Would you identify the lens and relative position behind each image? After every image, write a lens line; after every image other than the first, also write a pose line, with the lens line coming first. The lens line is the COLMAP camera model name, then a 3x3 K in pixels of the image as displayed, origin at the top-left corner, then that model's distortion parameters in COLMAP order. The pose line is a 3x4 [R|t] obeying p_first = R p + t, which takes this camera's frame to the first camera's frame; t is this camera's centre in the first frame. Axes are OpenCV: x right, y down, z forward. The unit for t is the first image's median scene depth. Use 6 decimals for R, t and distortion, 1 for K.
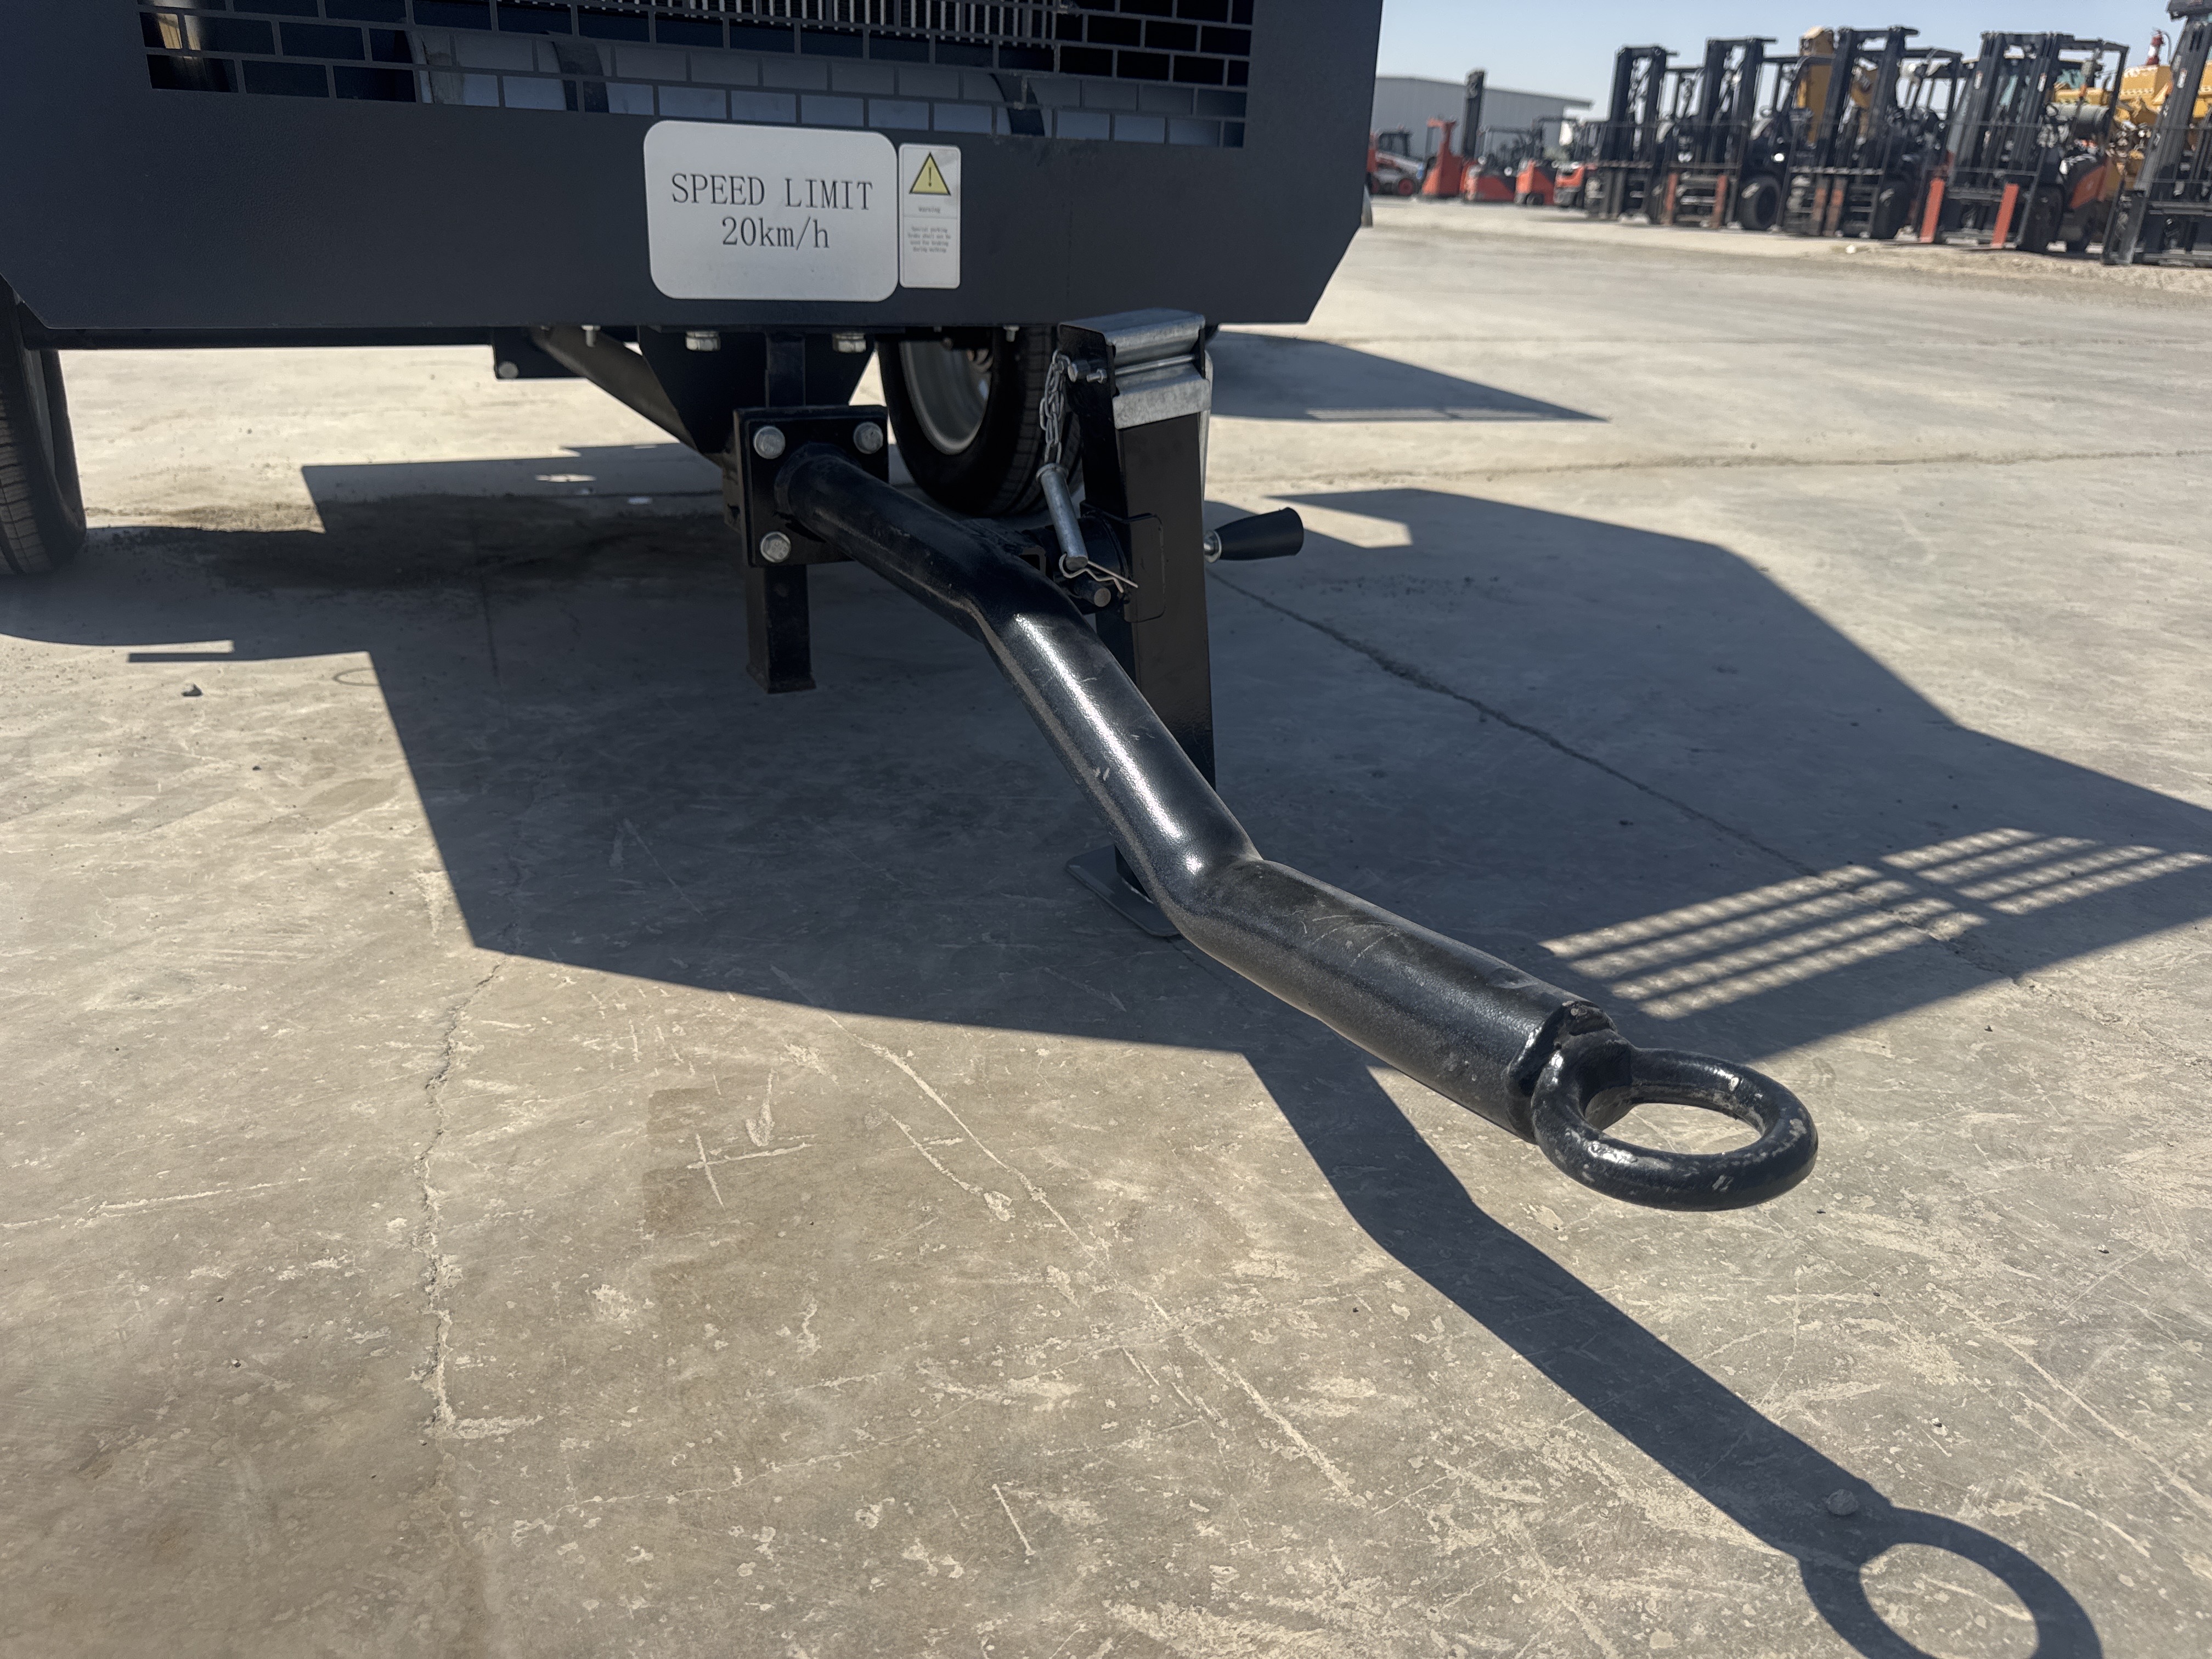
lens RADIAL K [[1600.7, 0, 1103.5], [0, 1600.7, 817.8], [0, 0, 1]] dist [0.048643, -0.085229]
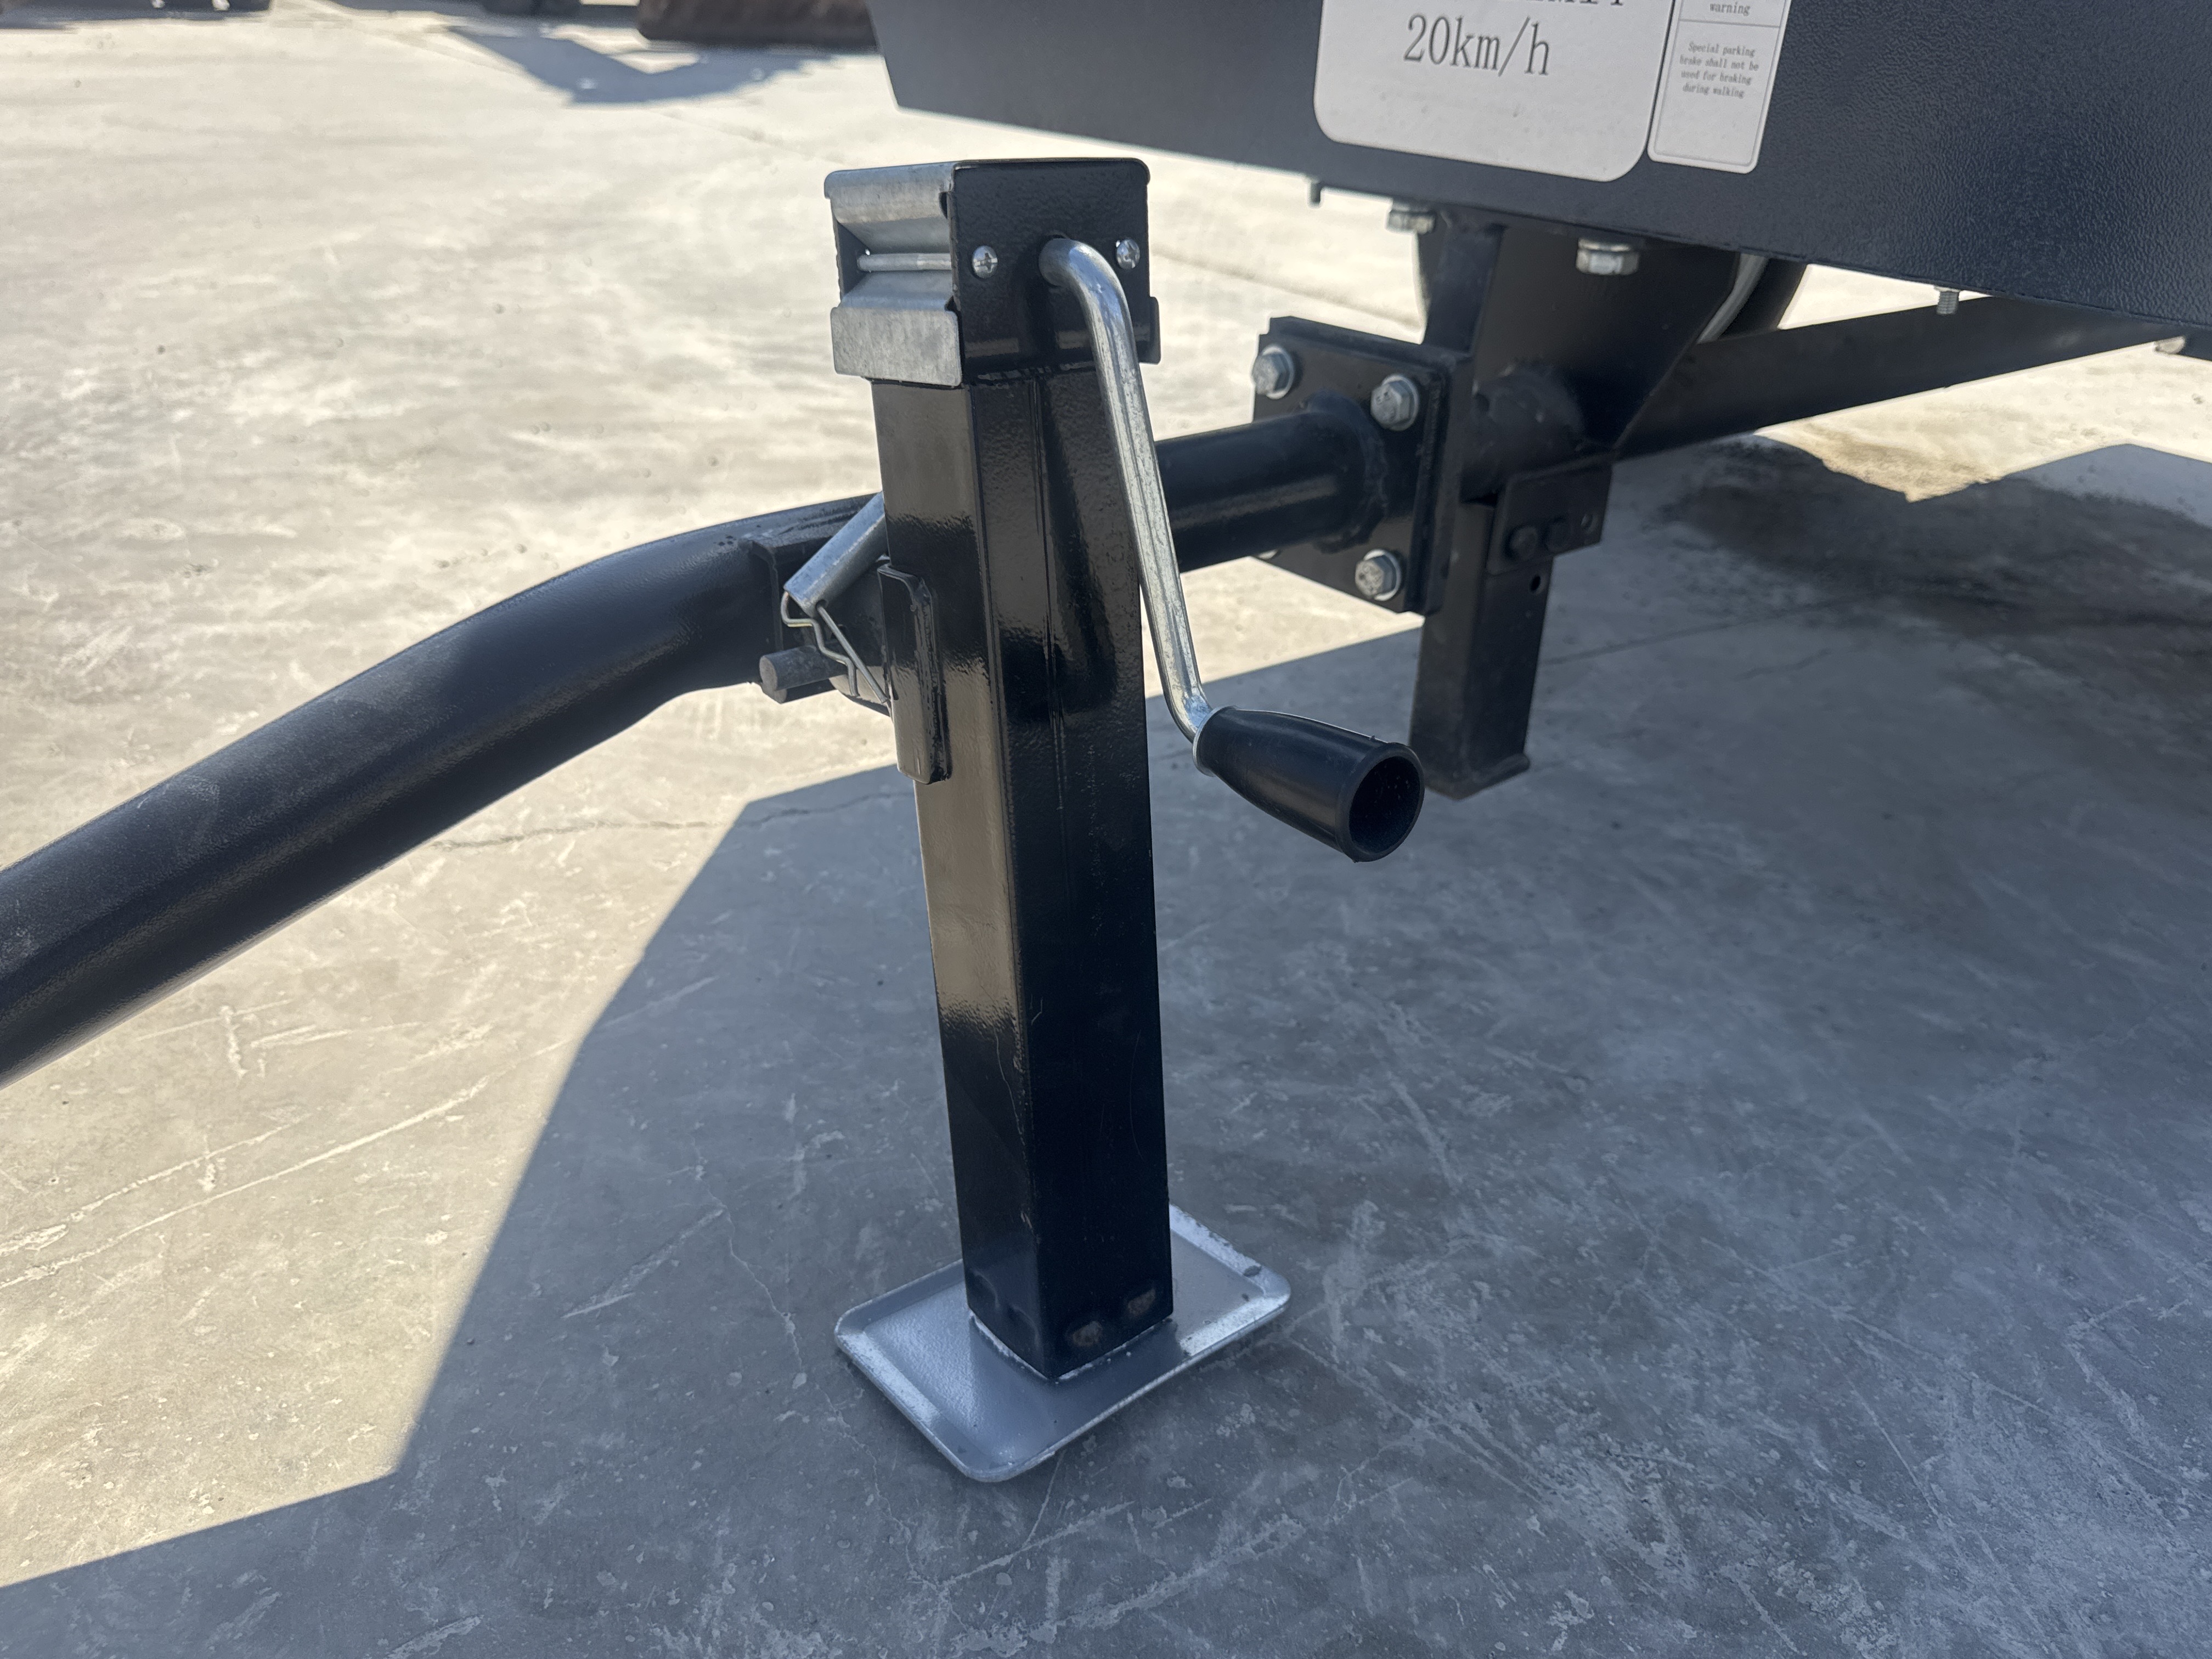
lens RADIAL K [[1641.1, 0, 1106.0], [0, 1641.1, 829.5], [0, 0, 1]] dist [0.022601, -0.054011]
pose [[0.182508, 0.423580, -0.887283, 0.437657], [-0.402997, 0.855378, 0.325455, -0.265128], [0.896819, 0.298174, 0.326815, 0.786322]]
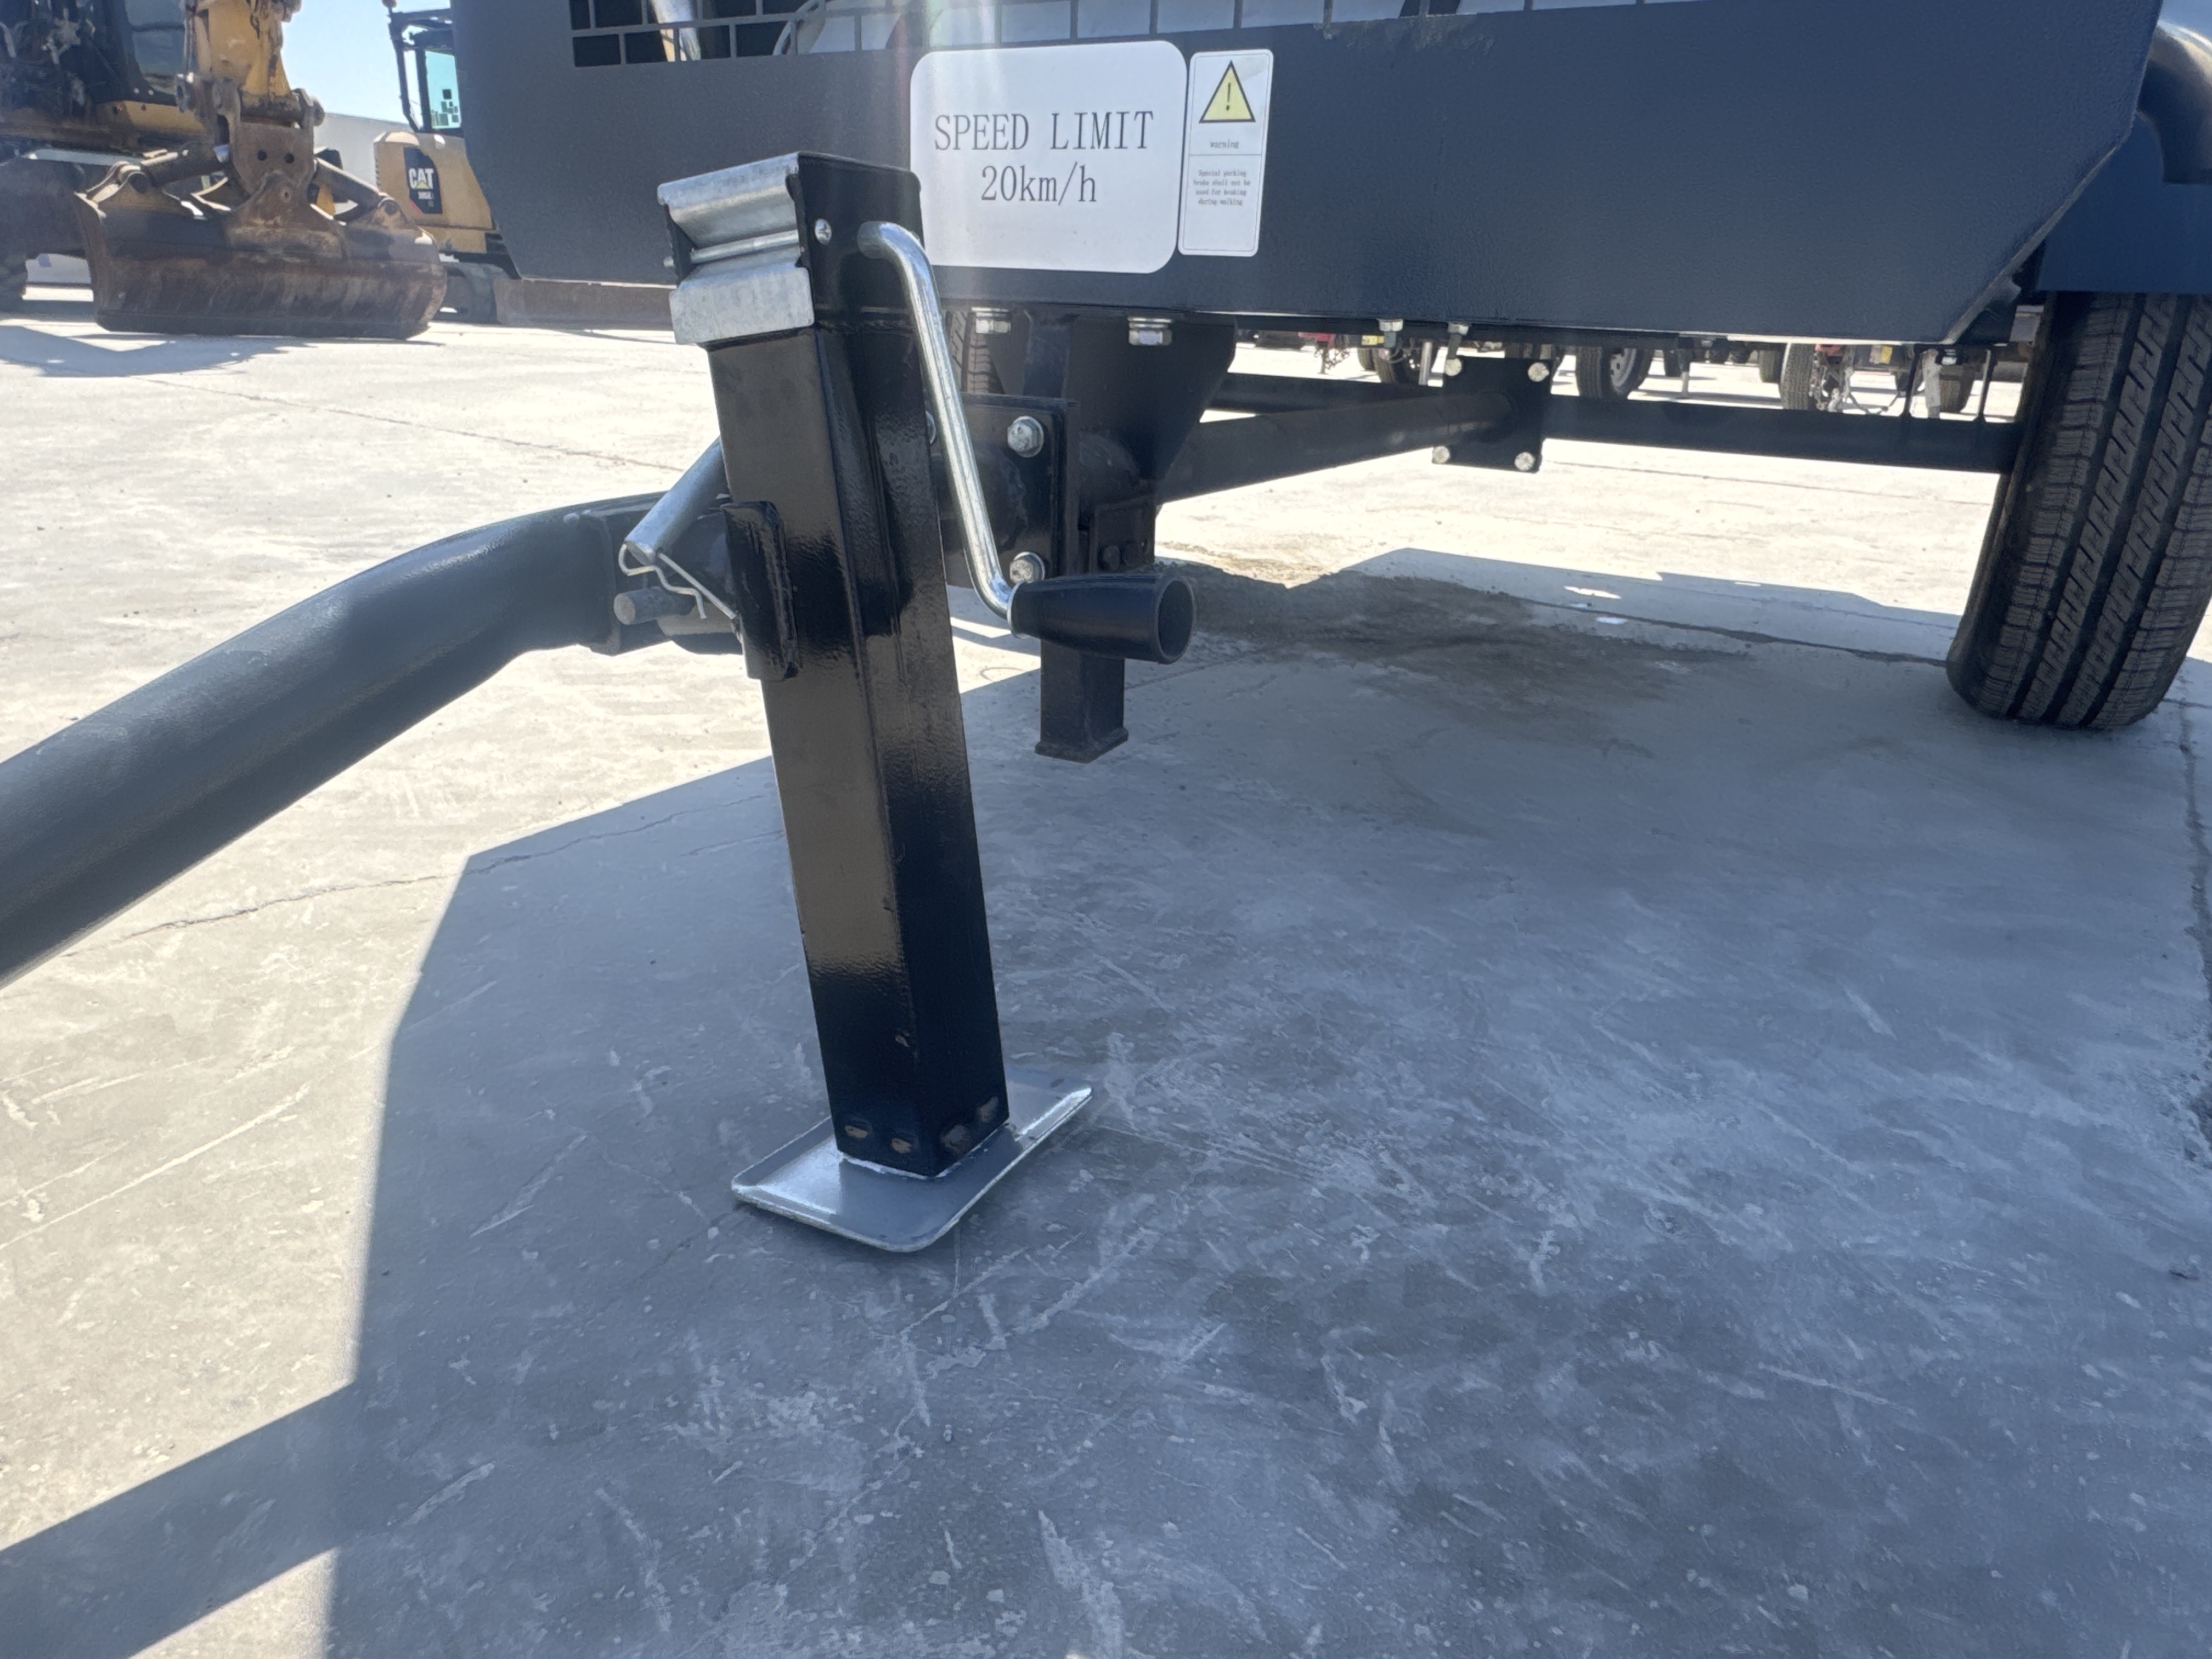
lens RADIAL K [[1363.1, 0, 1100.0], [0, 1363.1, 822.7], [0, 0, 1]] dist [-0.003857, 0.004079]
pose [[0.524075, 0.280385, -0.804195, 0.459814], [-0.339573, 0.934744, 0.104609, -0.150613], [0.781048, 0.218260, 0.585087, 0.712917]]
